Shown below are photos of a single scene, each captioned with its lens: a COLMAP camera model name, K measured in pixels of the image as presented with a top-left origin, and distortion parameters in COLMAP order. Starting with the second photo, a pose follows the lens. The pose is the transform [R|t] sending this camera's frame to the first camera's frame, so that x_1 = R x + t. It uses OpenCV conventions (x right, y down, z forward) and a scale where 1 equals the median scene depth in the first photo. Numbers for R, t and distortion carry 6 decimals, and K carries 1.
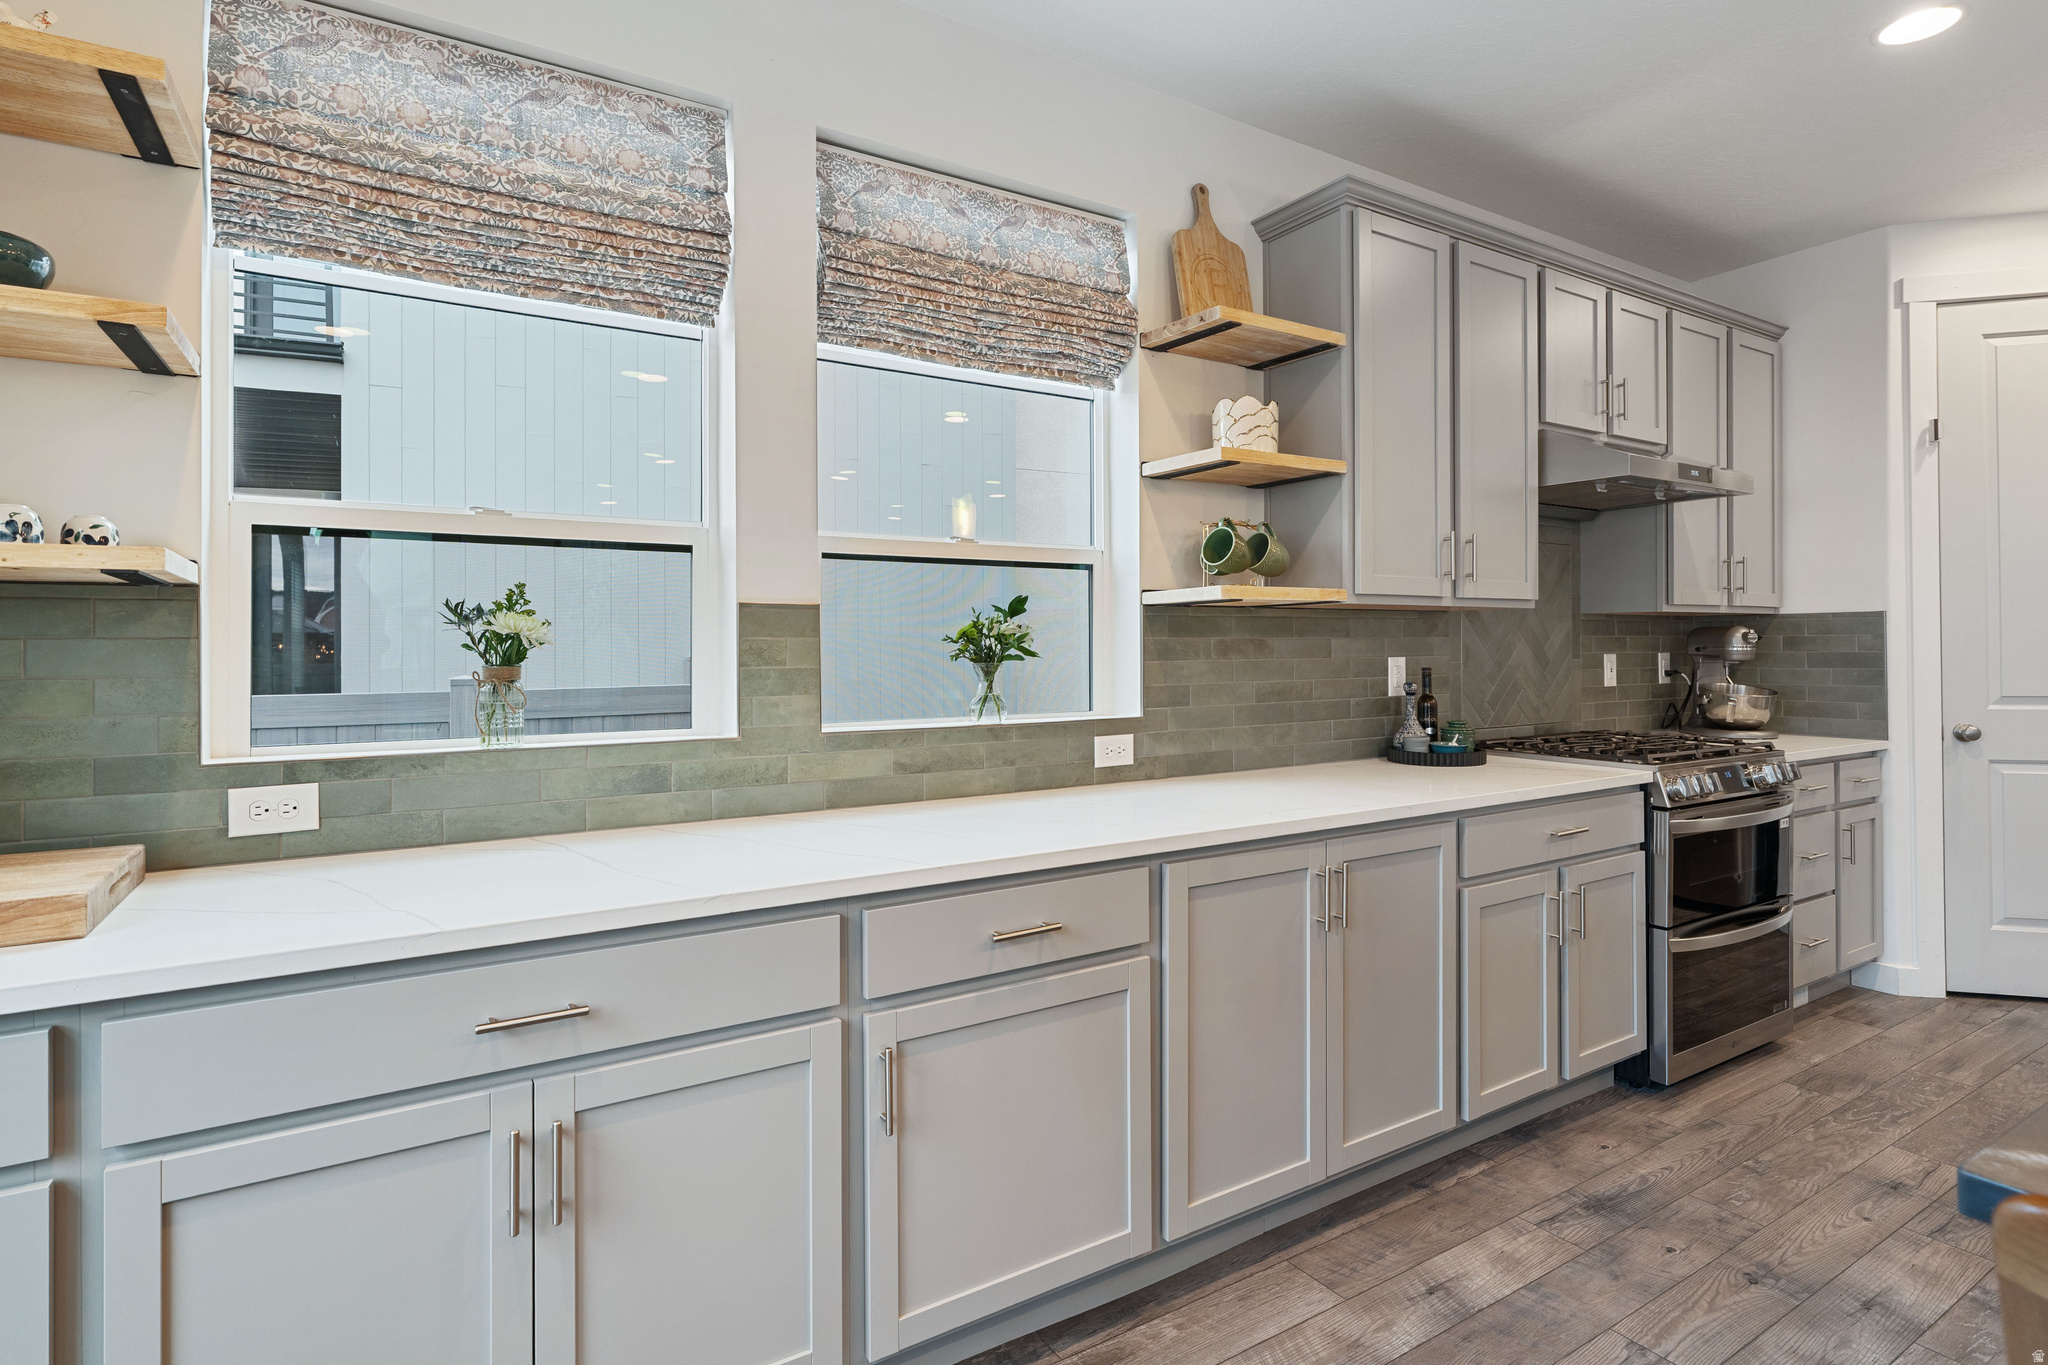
lens RADIAL K [[1029.0, 0, 1007.9], [0, 1029.0, 638.7], [0, 0, 1]] dist [-0.008102, -0.000228]
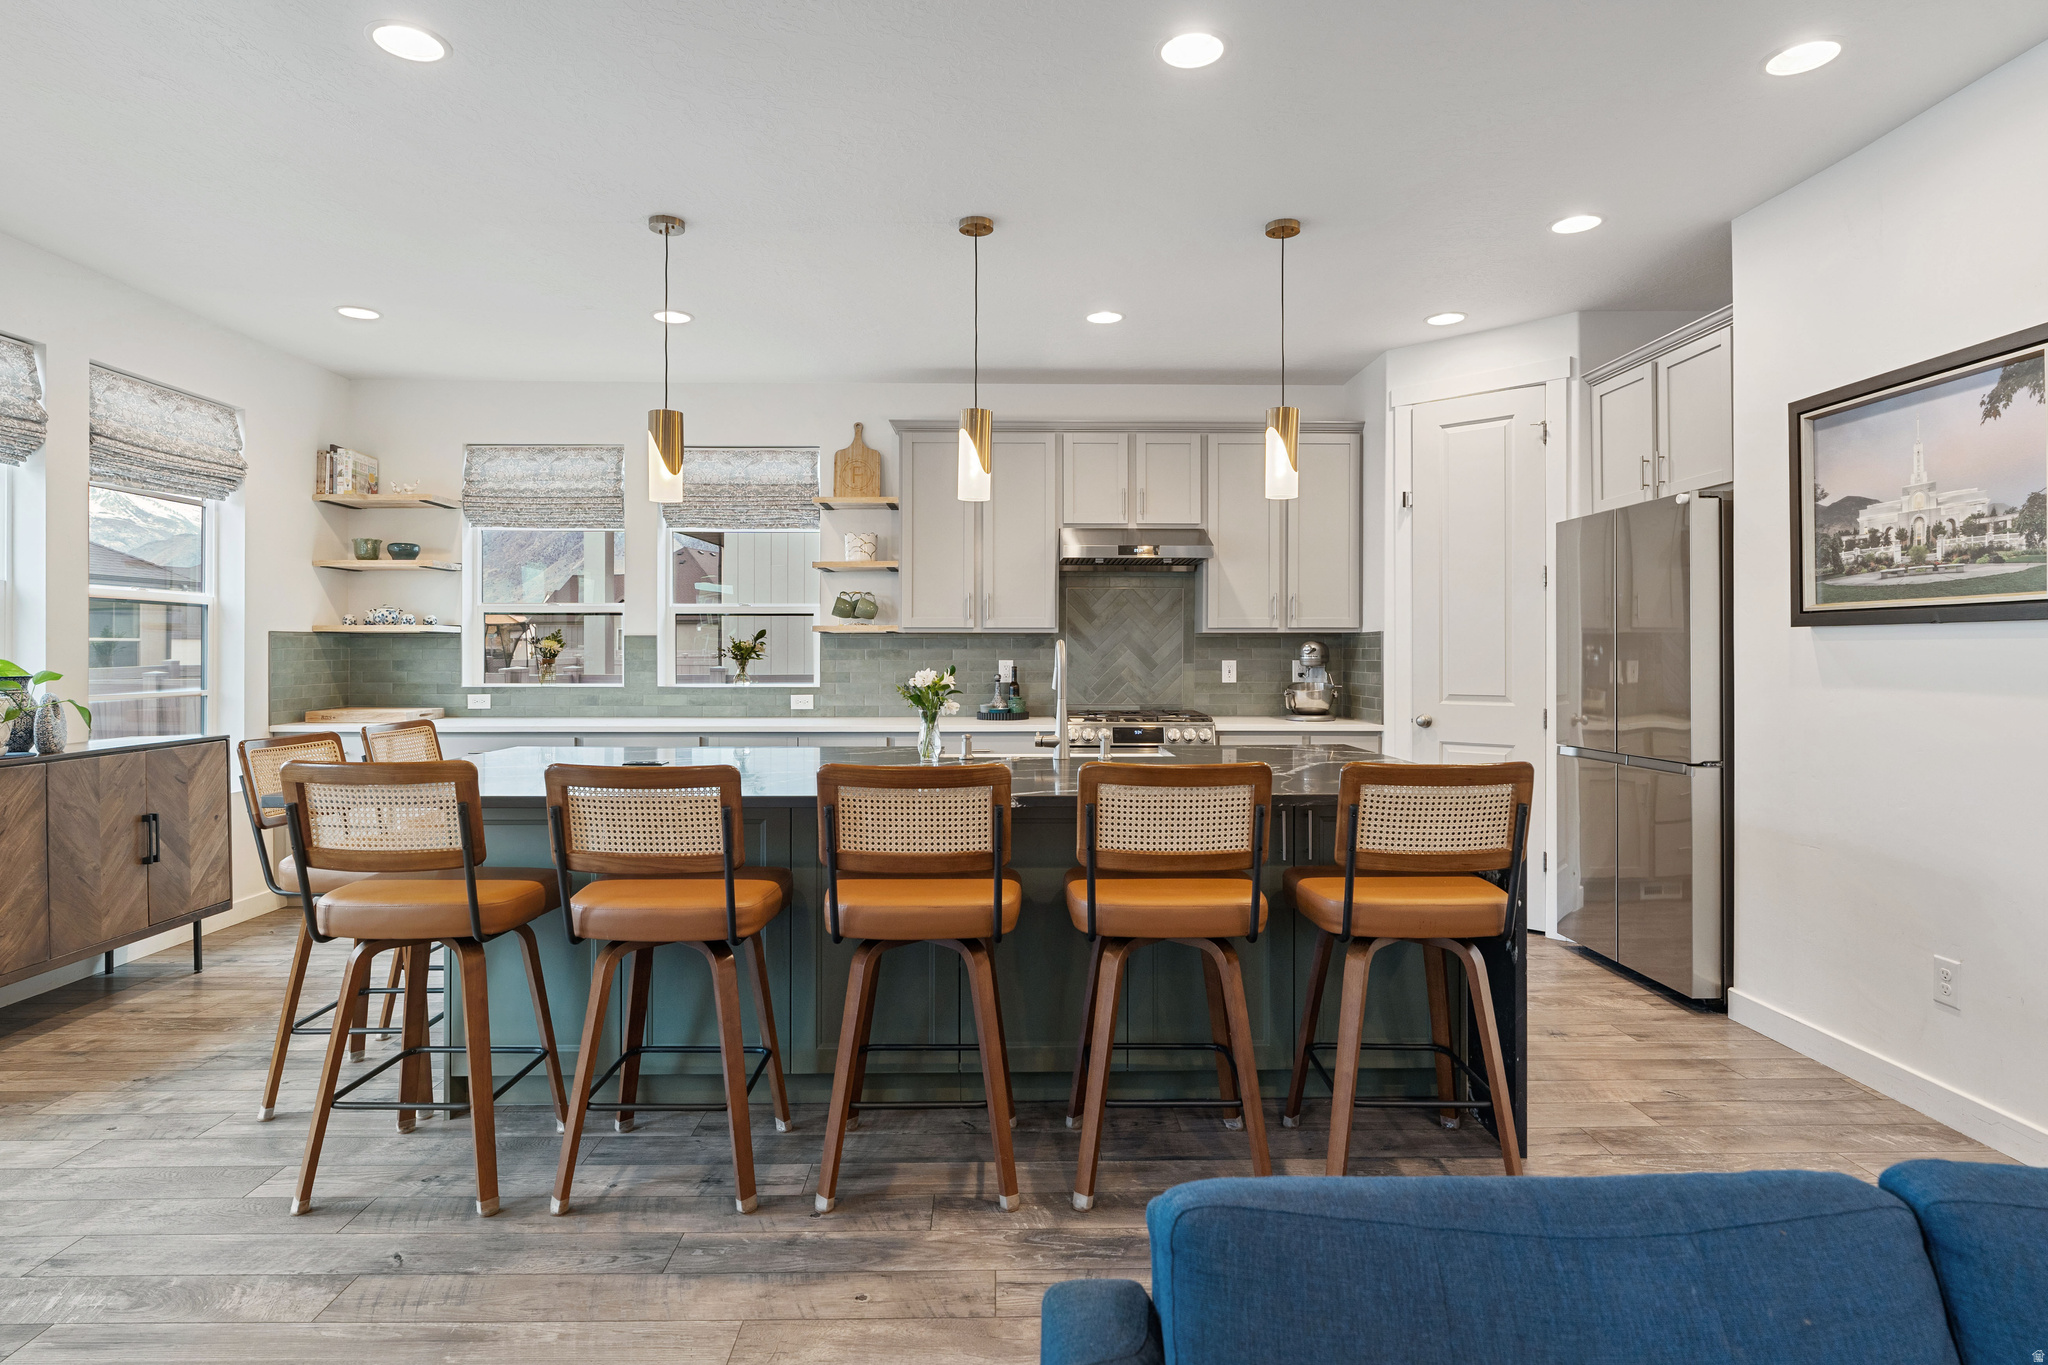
lens RADIAL K [[1076.3, 0, 1004.5], [0, 1076.3, 651.0], [0, 0, 1]] dist [-0.004605, 0.001312]
pose [[0.857351, 0.005270, -0.514706, 1.697312], [-0.001402, 0.999968, 0.007902, -0.015834], [0.514731, -0.006053, 0.857331, -0.734207]]
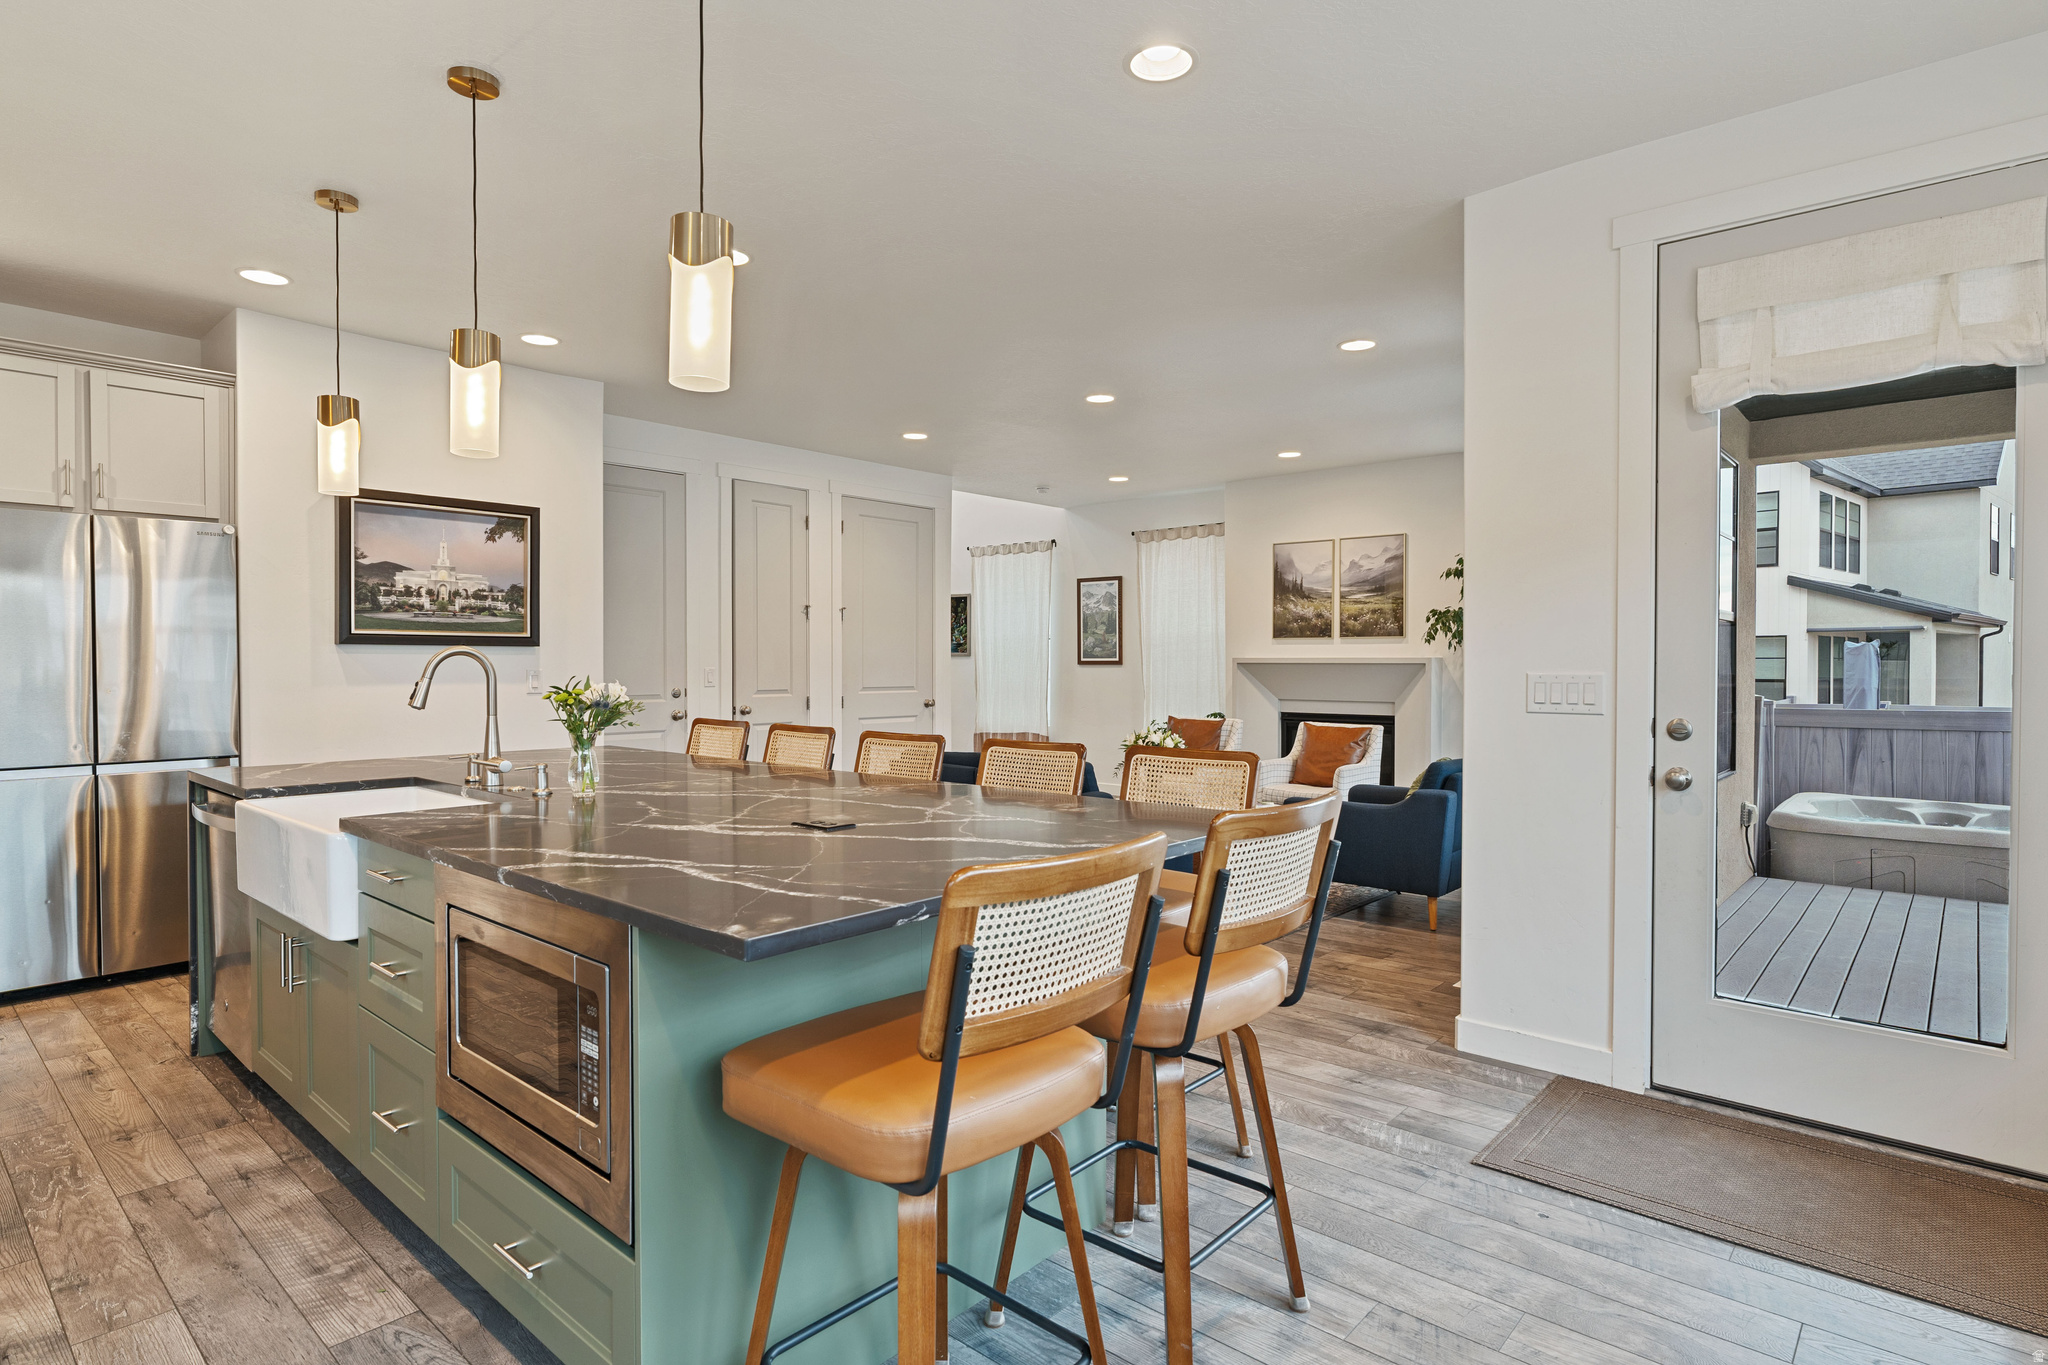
lens RADIAL K [[1076.3, 0, 1027.7], [0, 1076.3, 681.9], [0, 0, 1]] dist [-0.004605, 0.001312]
pose [[-0.286187, -0.011421, 0.958106, -0.305829], [-0.004339, 0.999934, 0.010624, 0.005584], [-0.958164, -0.001117, -0.286218, 0.281009]]
